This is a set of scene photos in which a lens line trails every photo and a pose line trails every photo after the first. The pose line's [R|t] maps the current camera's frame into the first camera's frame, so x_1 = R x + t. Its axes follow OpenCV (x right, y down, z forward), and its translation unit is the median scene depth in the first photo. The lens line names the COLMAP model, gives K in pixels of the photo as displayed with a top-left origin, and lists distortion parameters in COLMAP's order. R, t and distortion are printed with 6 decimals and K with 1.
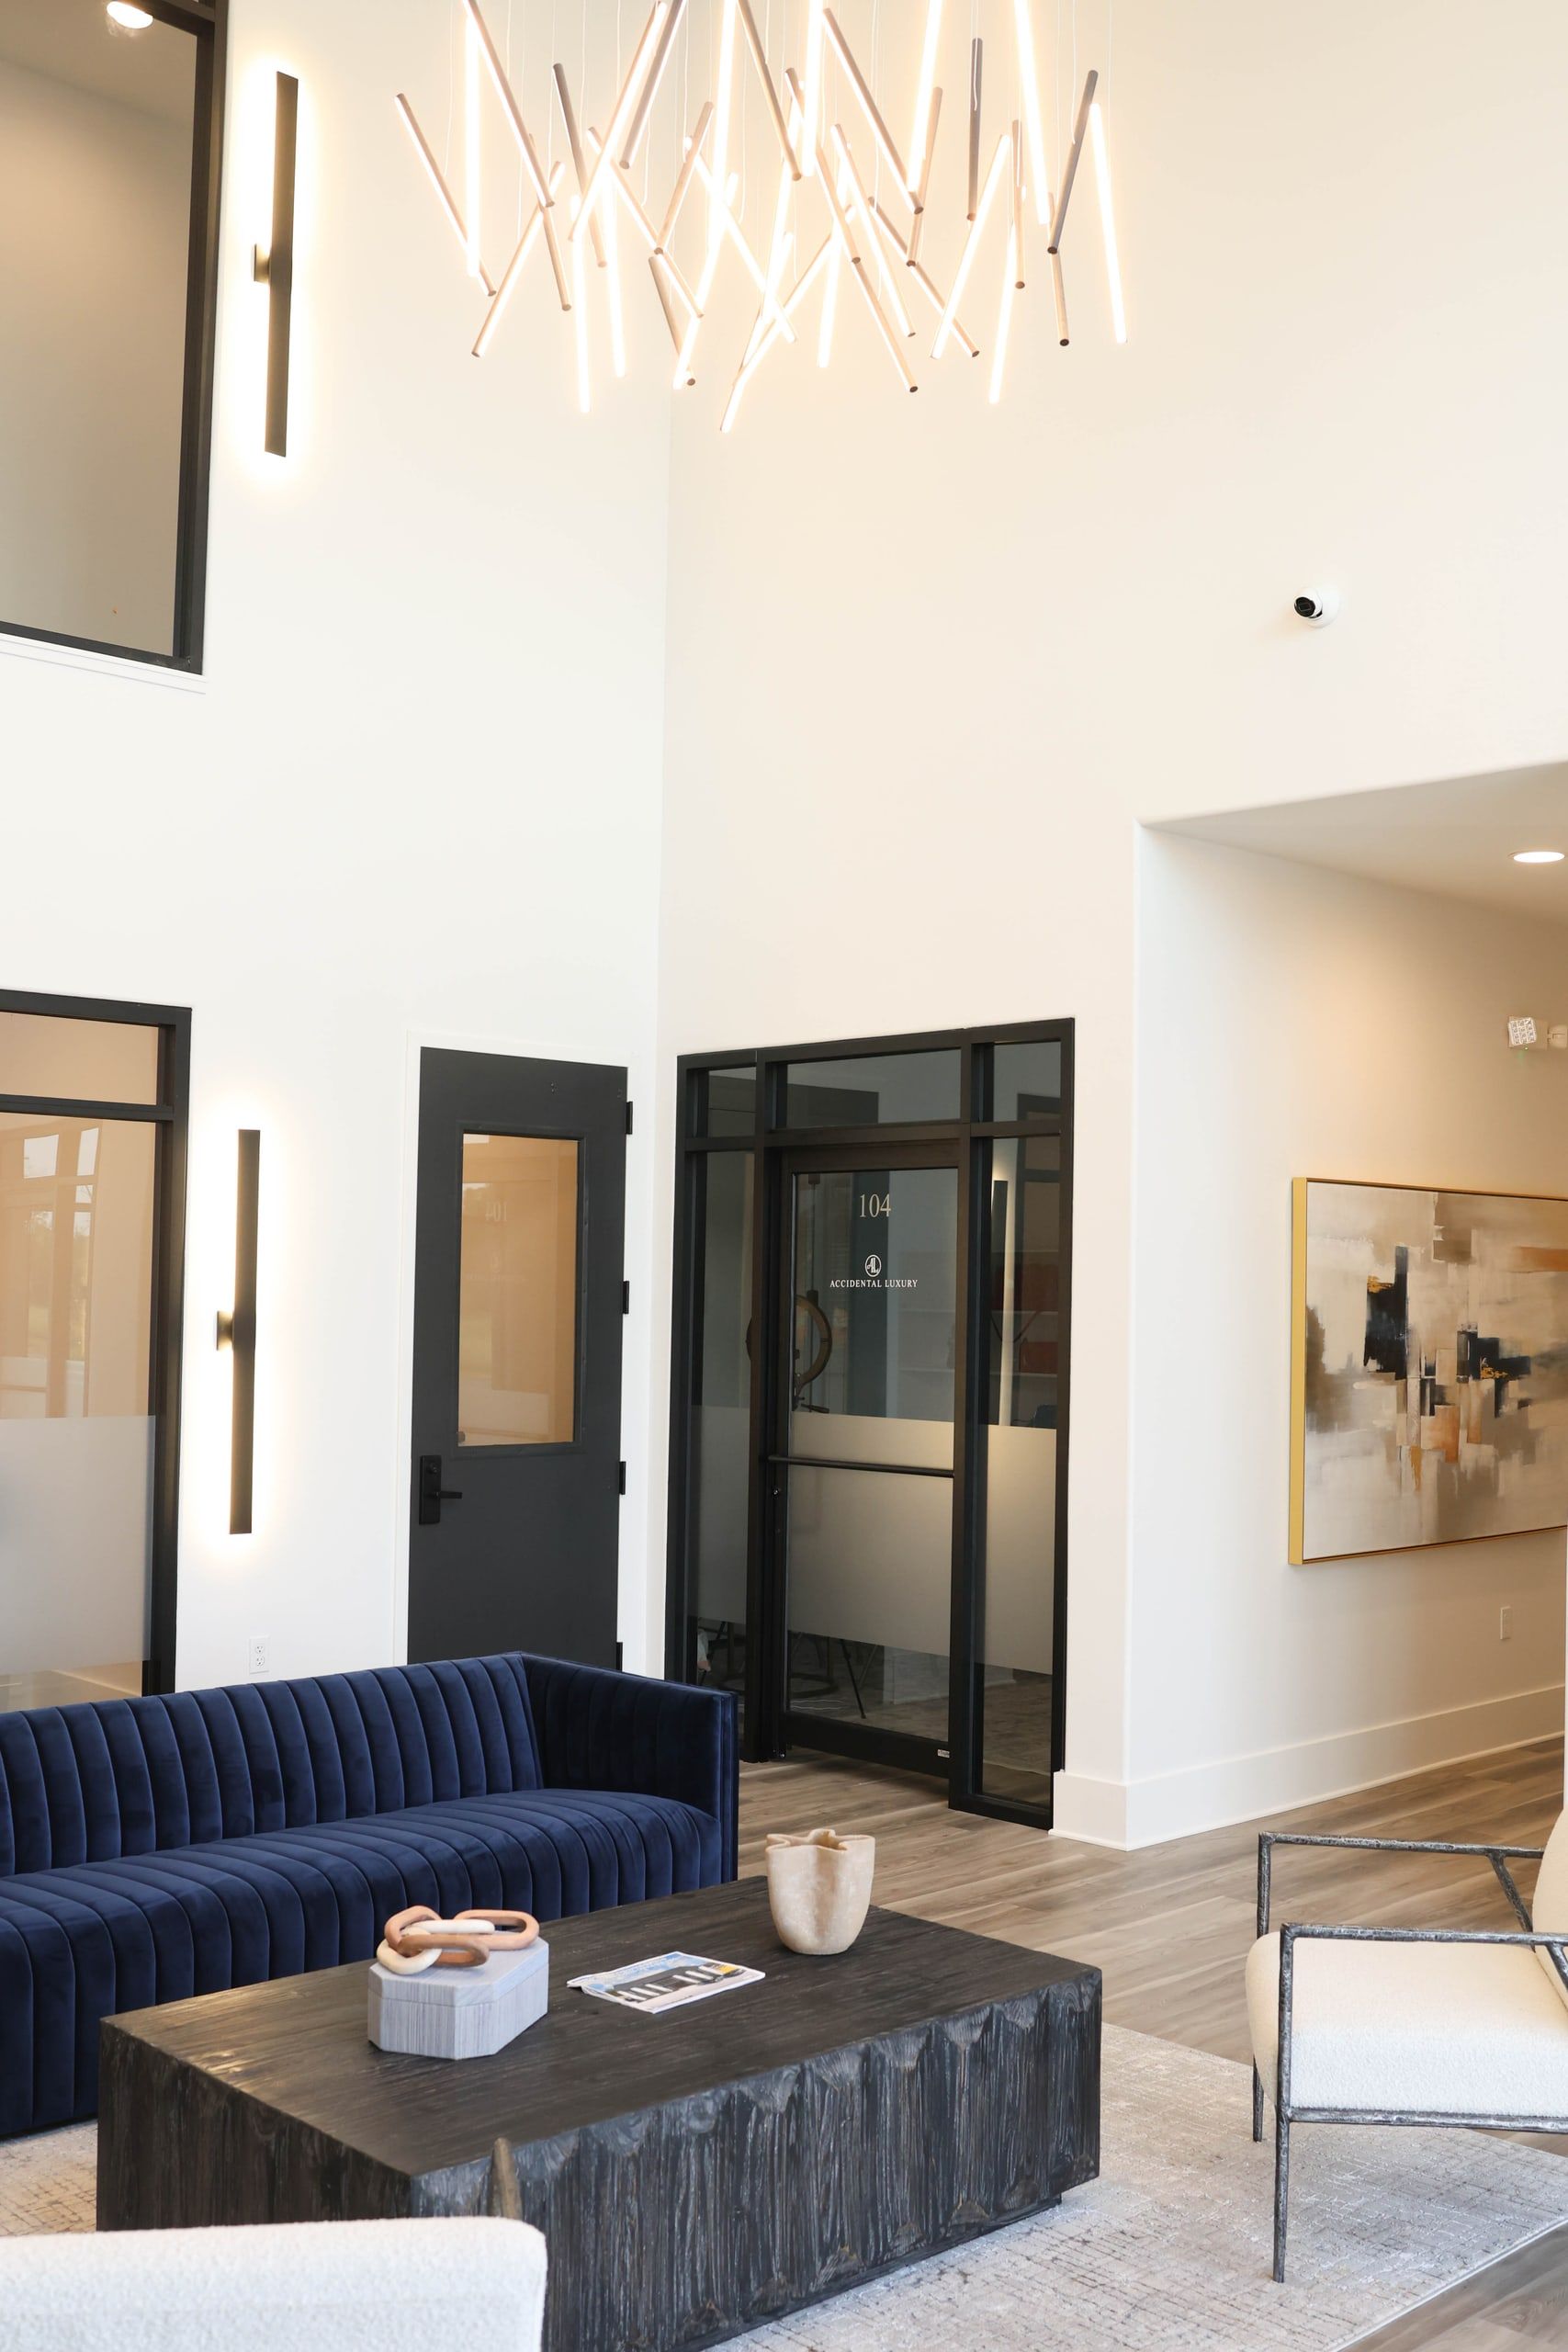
lens RADIAL K [[2382.1, 0, 784.0], [0, 2382.1, 1176.0], [0, 0, 1]] dist [-0.096376, 0.094759]
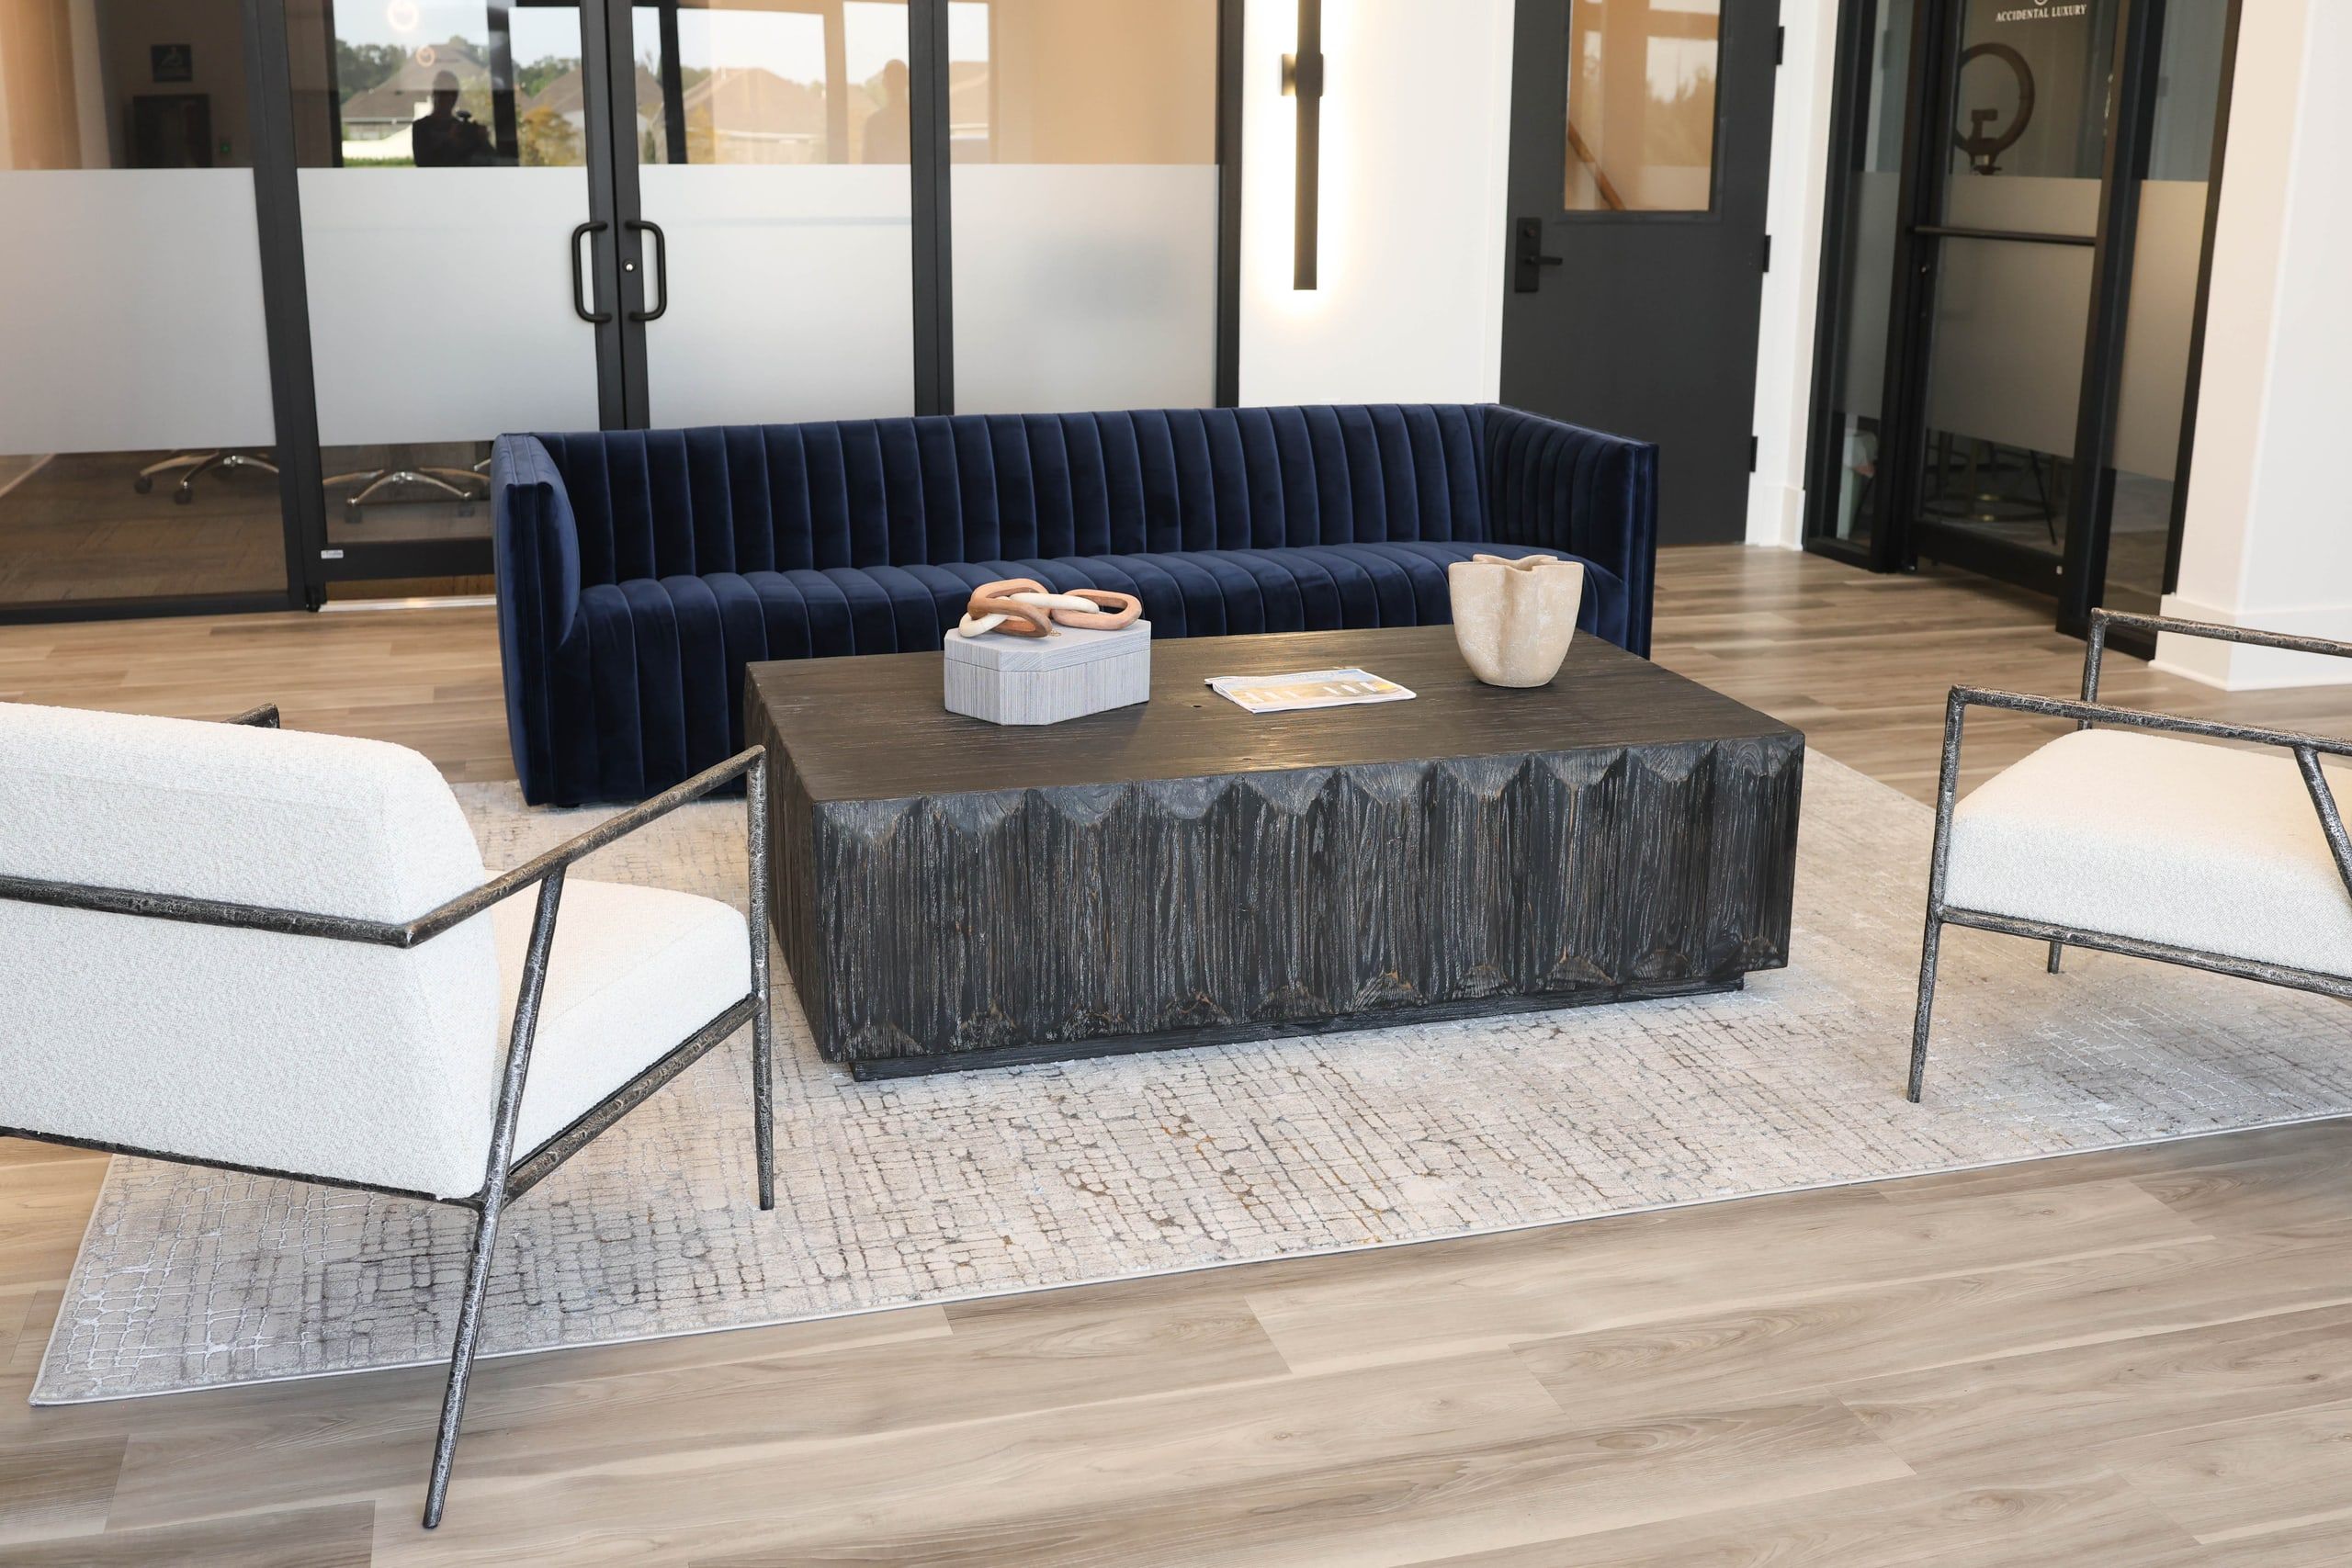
lens RADIAL K [[2382.1, 0, 1176.0], [0, 2382.1, 784.0], [0, 0, 1]] dist [-0.096376, 0.094759]
pose [[0.880707, 0.113834, -0.459780, 0.355007], [0.029098, 0.955856, 0.292392, 0.107778], [0.472767, -0.270890, 0.838516, 0.193031]]
